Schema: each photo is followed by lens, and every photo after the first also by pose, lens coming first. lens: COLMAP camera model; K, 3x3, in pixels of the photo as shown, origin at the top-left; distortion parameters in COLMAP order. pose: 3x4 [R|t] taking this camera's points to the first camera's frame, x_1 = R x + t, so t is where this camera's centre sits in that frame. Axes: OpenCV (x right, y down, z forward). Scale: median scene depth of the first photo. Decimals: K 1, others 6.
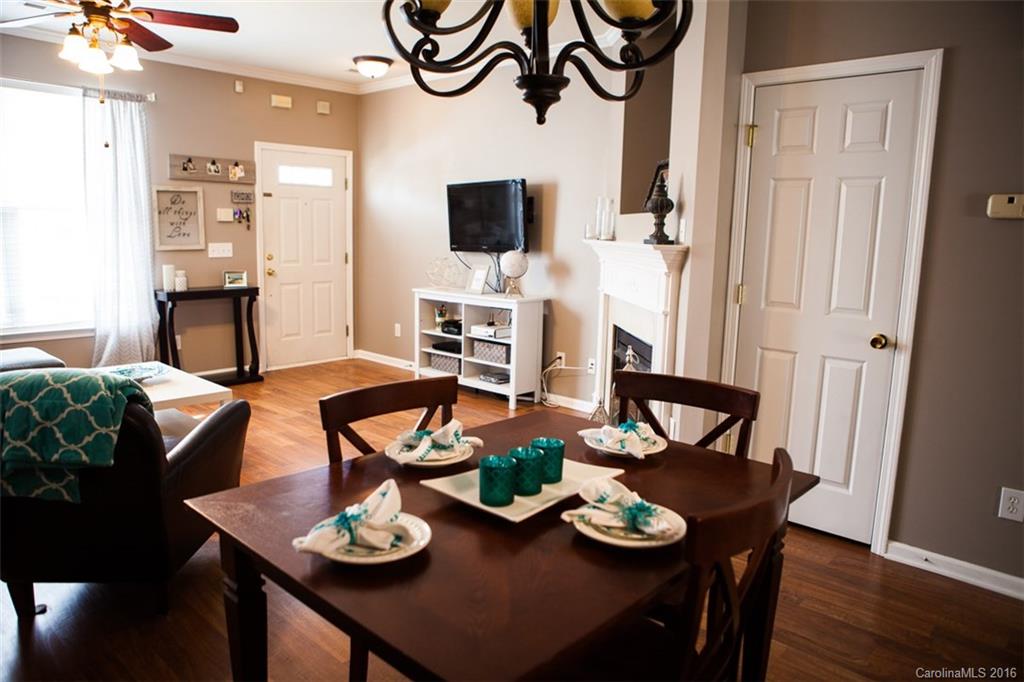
lens RADIAL K [[710.0, 0, 512.0], [0, 710.0, 341.0], [0, 0, 1]] dist [-0.005955, -0.002487]
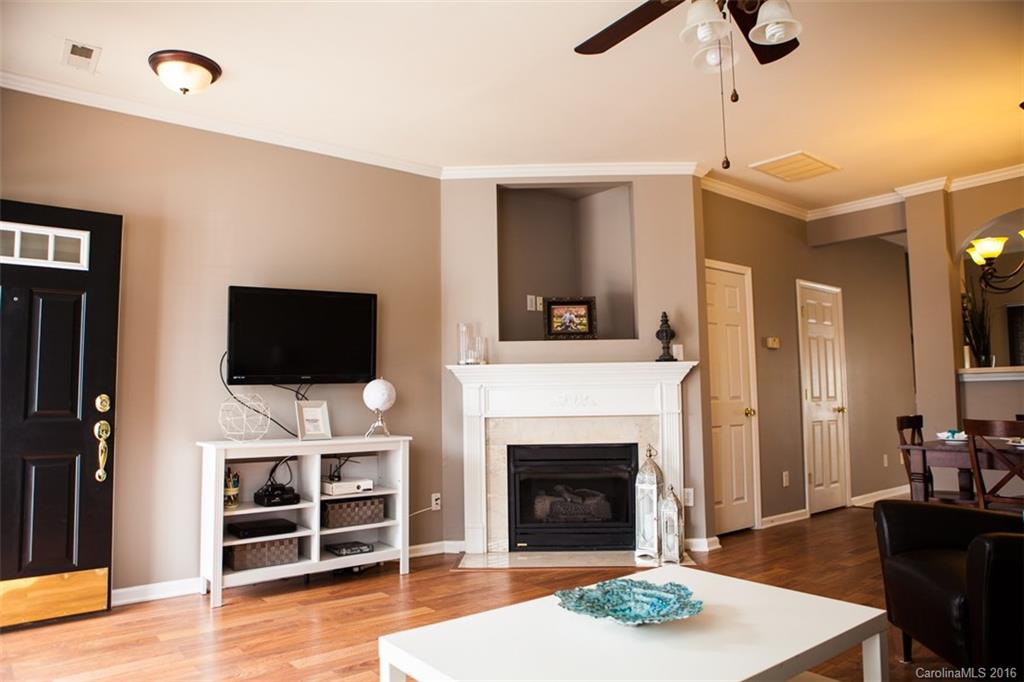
lens RADIAL K [[710.0, 0, 512.0], [0, 710.0, 341.0], [0, 0, 1]] dist [-0.005955, -0.002487]
pose [[0.137861, 0.044740, 0.989441, -0.728940], [0.166310, 0.983750, -0.067655, -0.081682], [-0.976389, 0.173881, 0.128180, 0.680139]]
